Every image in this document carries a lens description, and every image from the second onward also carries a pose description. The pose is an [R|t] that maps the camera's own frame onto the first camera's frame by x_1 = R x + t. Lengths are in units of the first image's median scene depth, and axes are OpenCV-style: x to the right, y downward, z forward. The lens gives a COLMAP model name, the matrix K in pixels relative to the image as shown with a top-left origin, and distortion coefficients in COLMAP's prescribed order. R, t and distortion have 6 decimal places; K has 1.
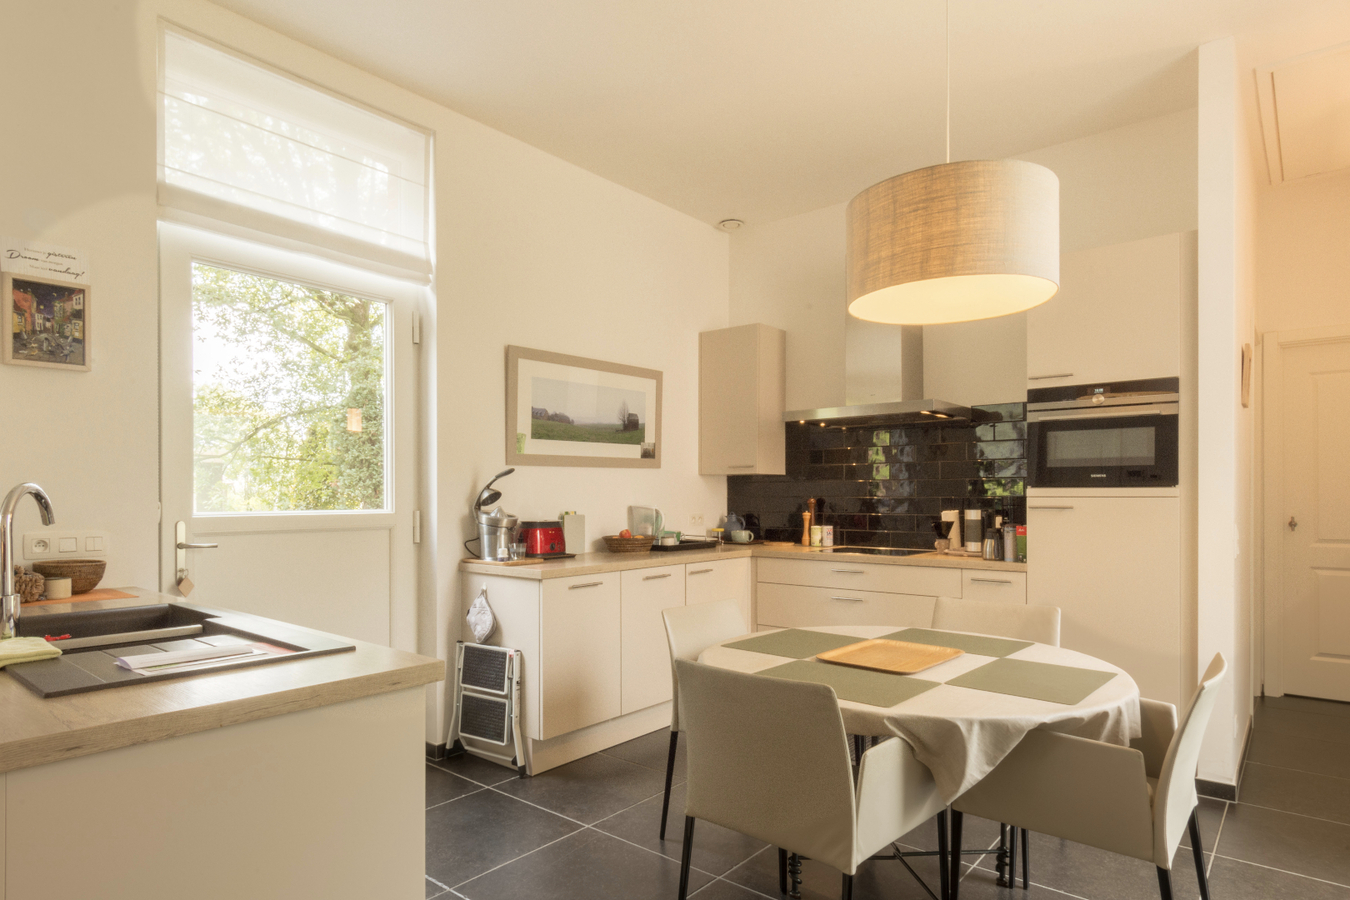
lens RADIAL K [[758.6, 0, 670.0], [0, 758.6, 495.1], [0, 0, 1]] dist [-0.000487, -0.000621]
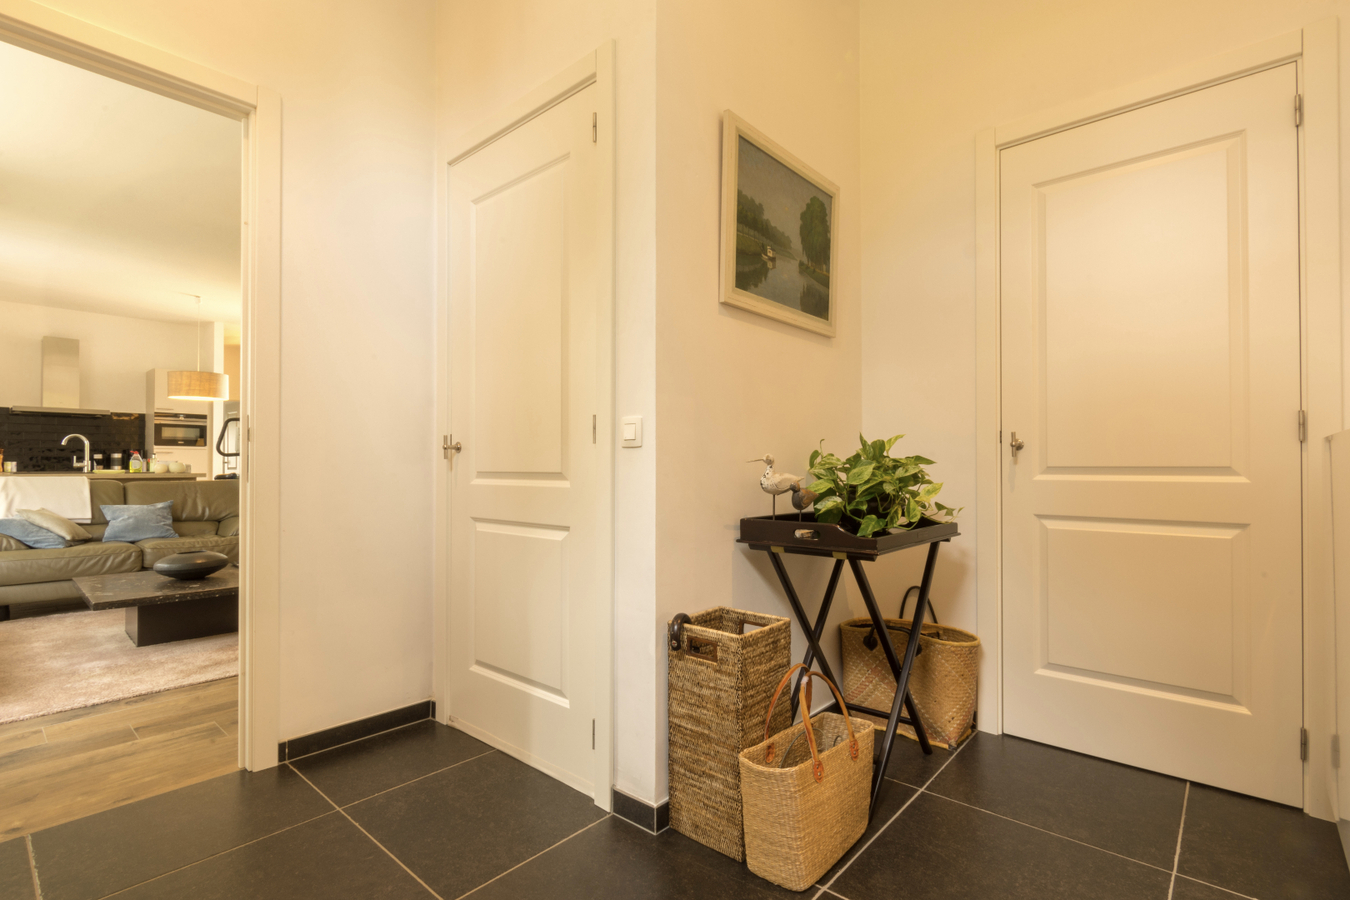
lens RADIAL K [[655.7, 0, 679.2], [0, 655.7, 454.2], [0, 0, 1]] dist [0.001219, -0.000258]
pose [[0.021952, 0.023285, 0.999488, -1.886544], [0.000449, 0.999728, -0.023300, 0.078169], [-0.999759, 0.000960, 0.021935, -1.012809]]
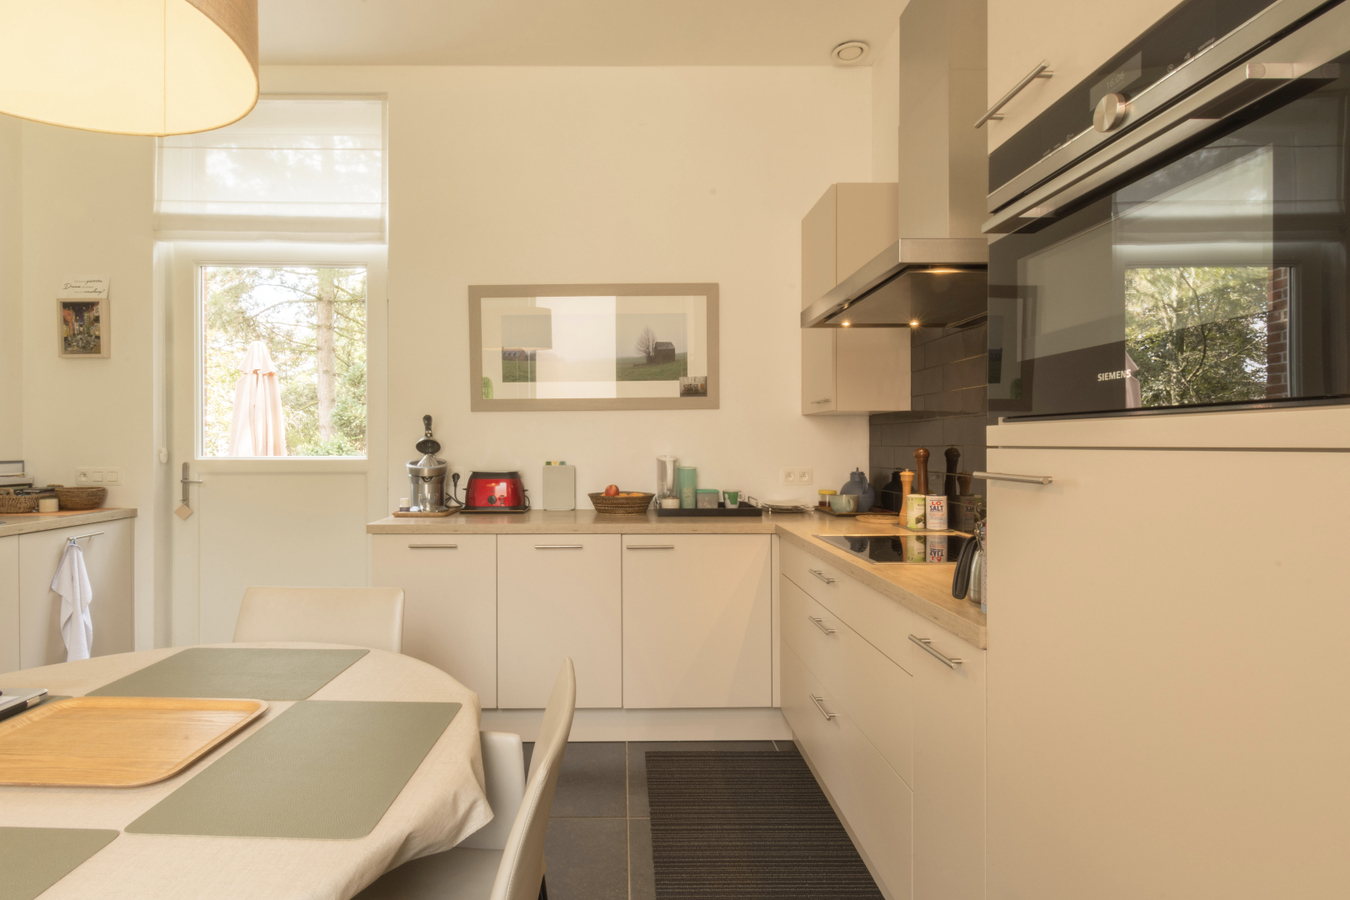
lens RADIAL K [[647.5, 0, 674.9], [0, 647.5, 448.5], [0, 0, 1]] dist [-0.002340, -0.002158]
pose [[0.651300, 0.003935, -0.758810, 0.621259], [-0.000508, 0.999989, 0.004750, 0.003309], [0.758820, -0.002708, 0.651294, 0.720233]]
